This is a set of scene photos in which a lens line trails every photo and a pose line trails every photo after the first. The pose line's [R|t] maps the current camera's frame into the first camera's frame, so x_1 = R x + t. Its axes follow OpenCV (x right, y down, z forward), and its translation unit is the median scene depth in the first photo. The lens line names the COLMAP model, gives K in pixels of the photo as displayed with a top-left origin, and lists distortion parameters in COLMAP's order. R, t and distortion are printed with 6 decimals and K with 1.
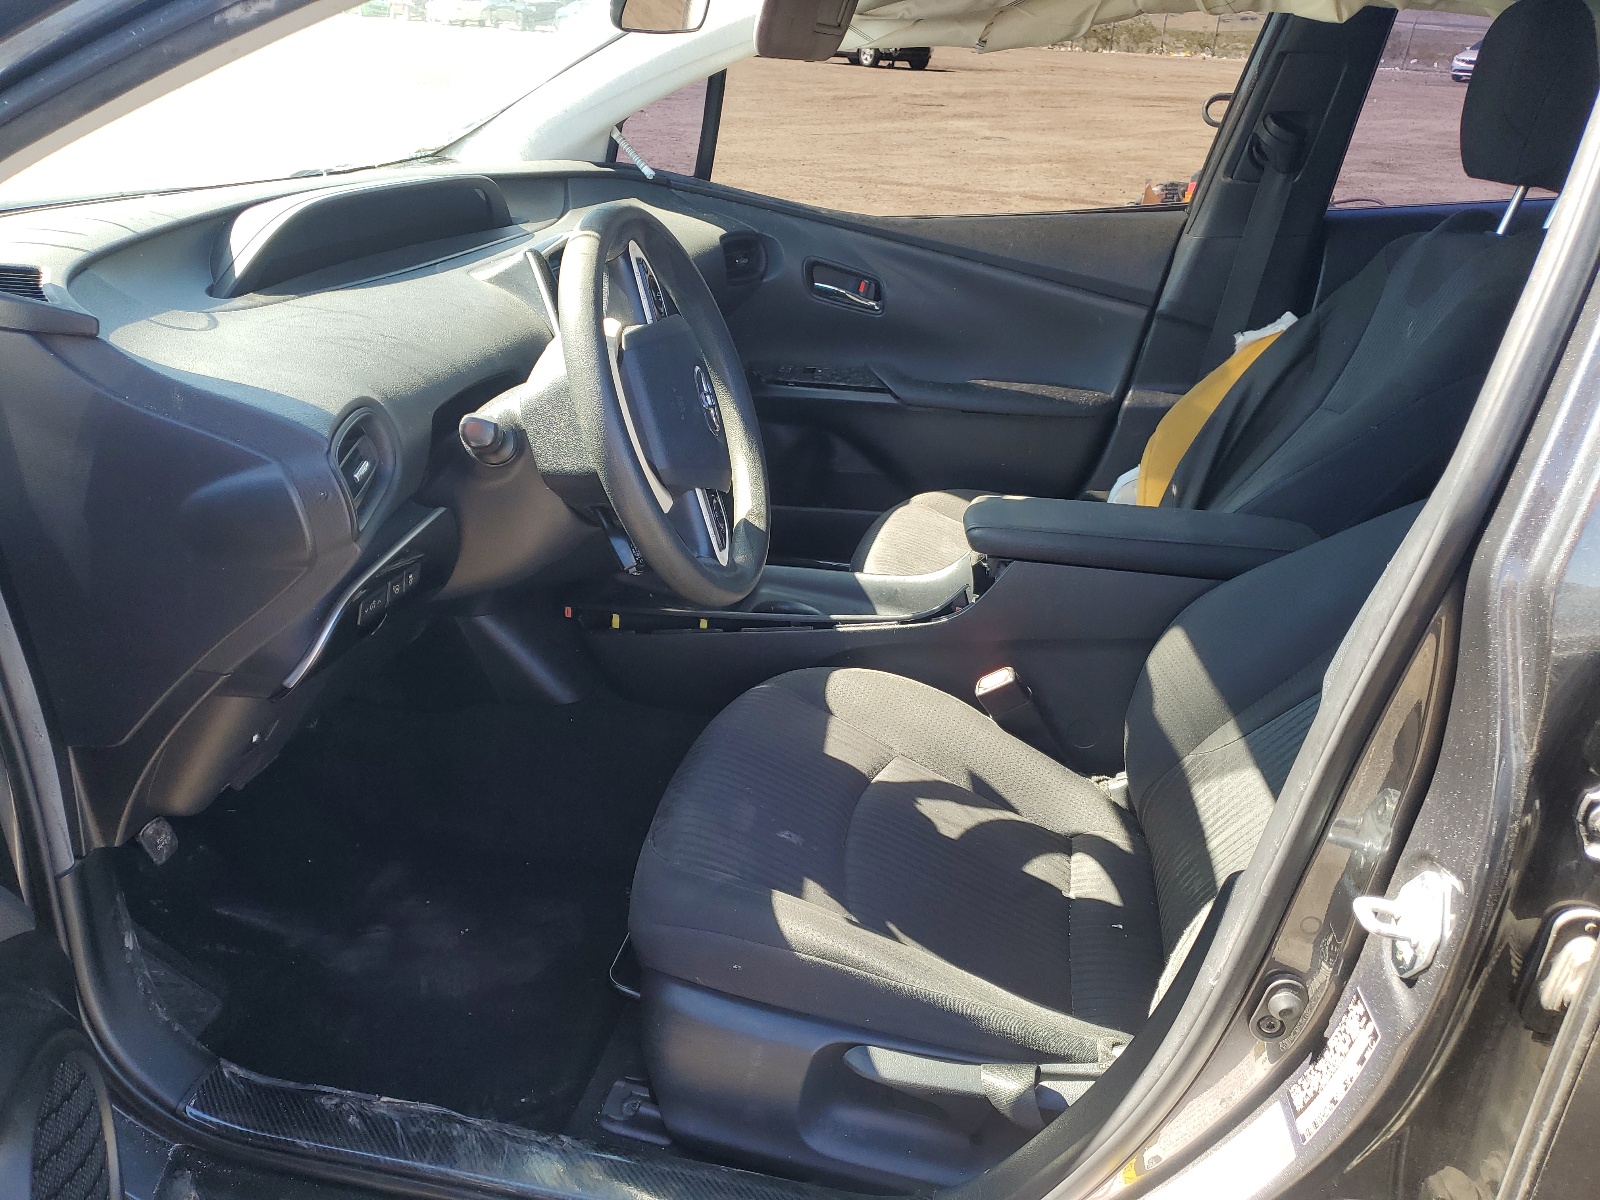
lens RADIAL K [[1196.0, 0, 800.0], [0, 1196.0, 600.0], [0, 0, 1]] dist [0.011004, 0.002879]
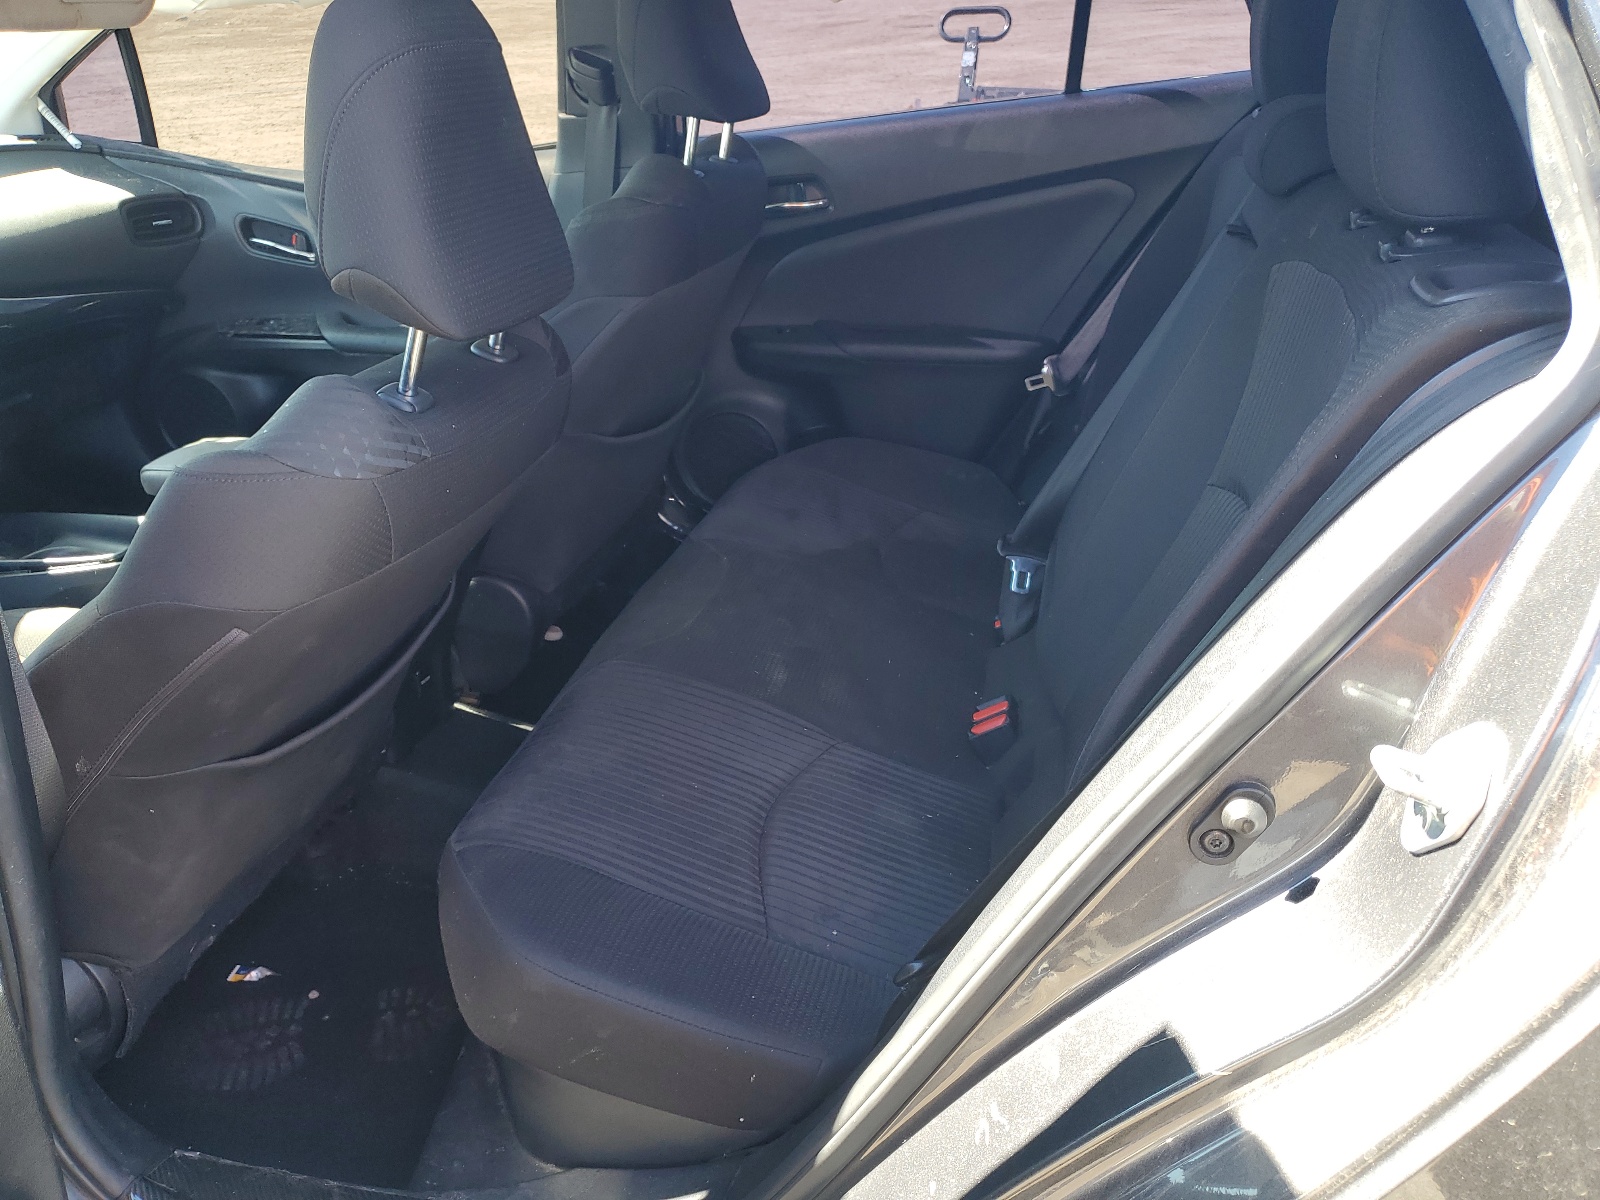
lens RADIAL K [[1176.5, 0, 800.0], [0, 1176.5, 600.0], [0, 0, 1]] dist [0.001307, 0.000087]
pose [[0.997312, -0.042814, -0.059464, 0.541617], [0.046115, 0.997405, 0.055291, 0.015837], [0.056942, -0.057885, 0.996698, -0.015316]]
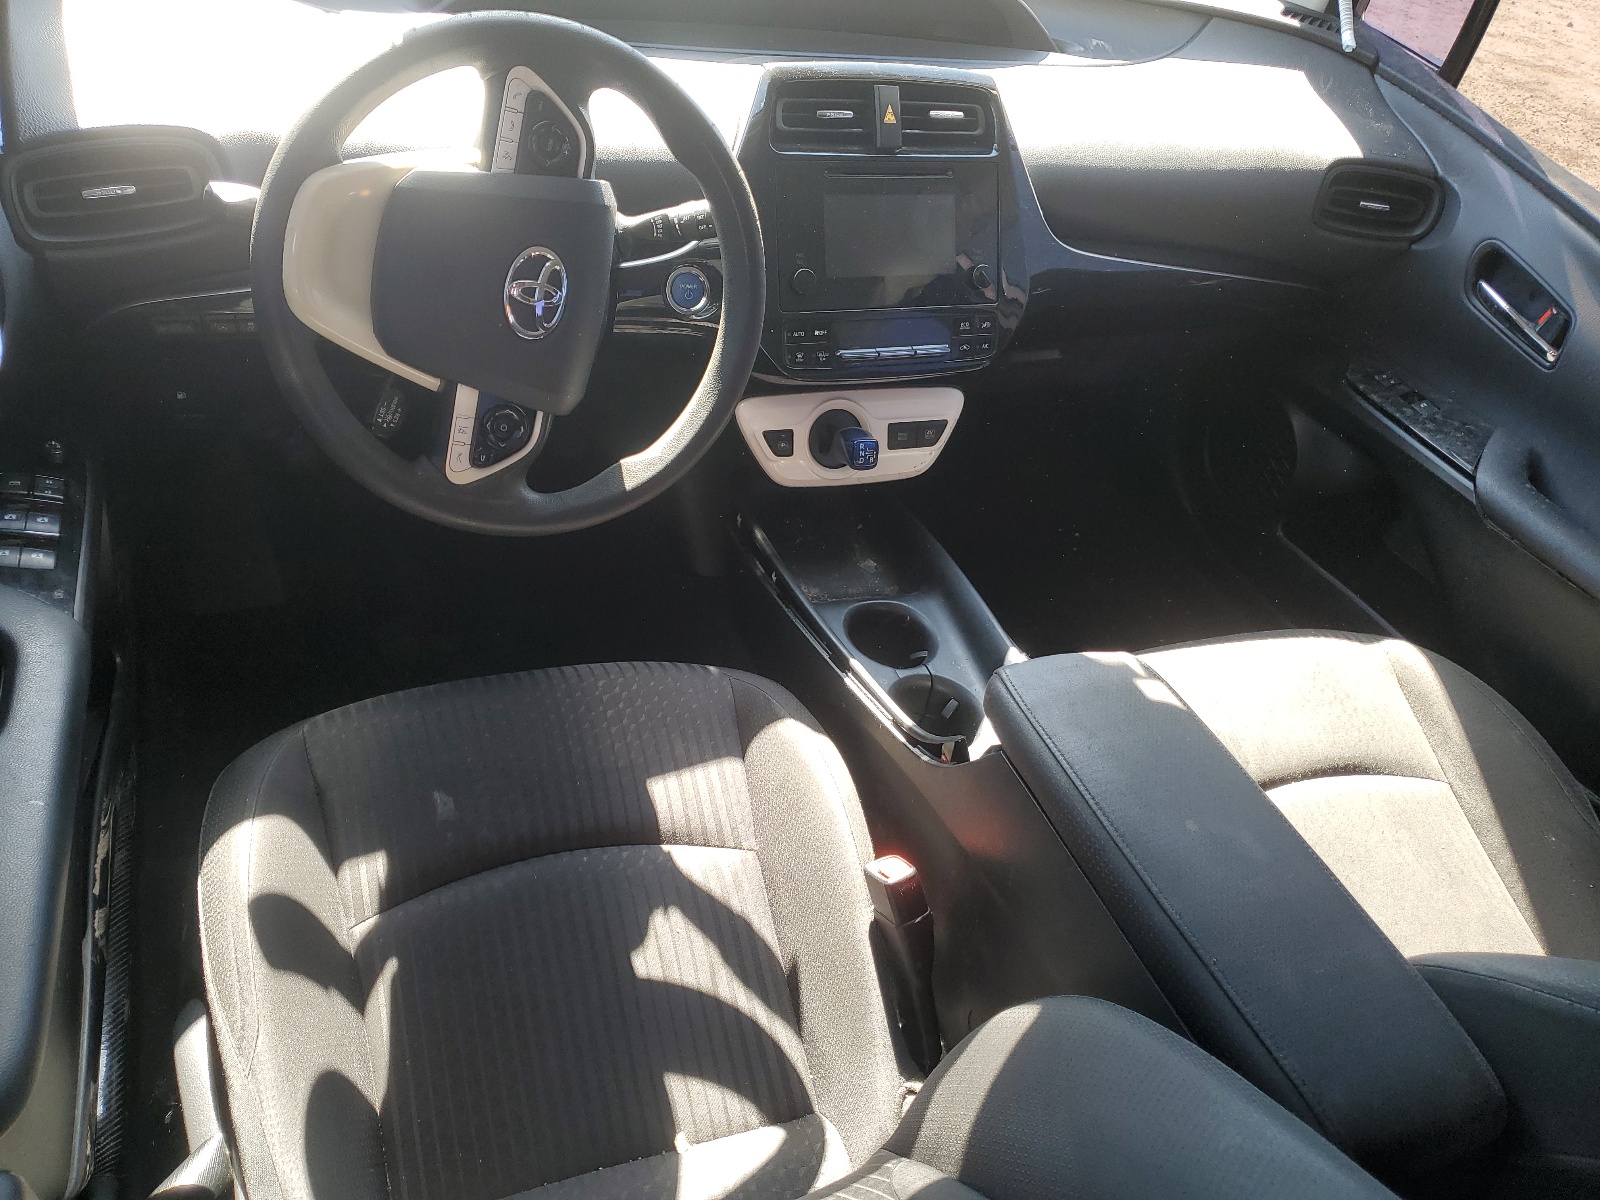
lens RADIAL K [[1209.3, 0, 800.0], [0, 1209.3, 600.0], [0, 0, 1]] dist [-0.008587, -0.005707]
pose [[0.518656, 0.546927, -0.657166, 0.335525], [-0.452550, 0.827743, 0.331723, -0.174703], [0.725393, 0.125350, 0.676825, 0.334658]]
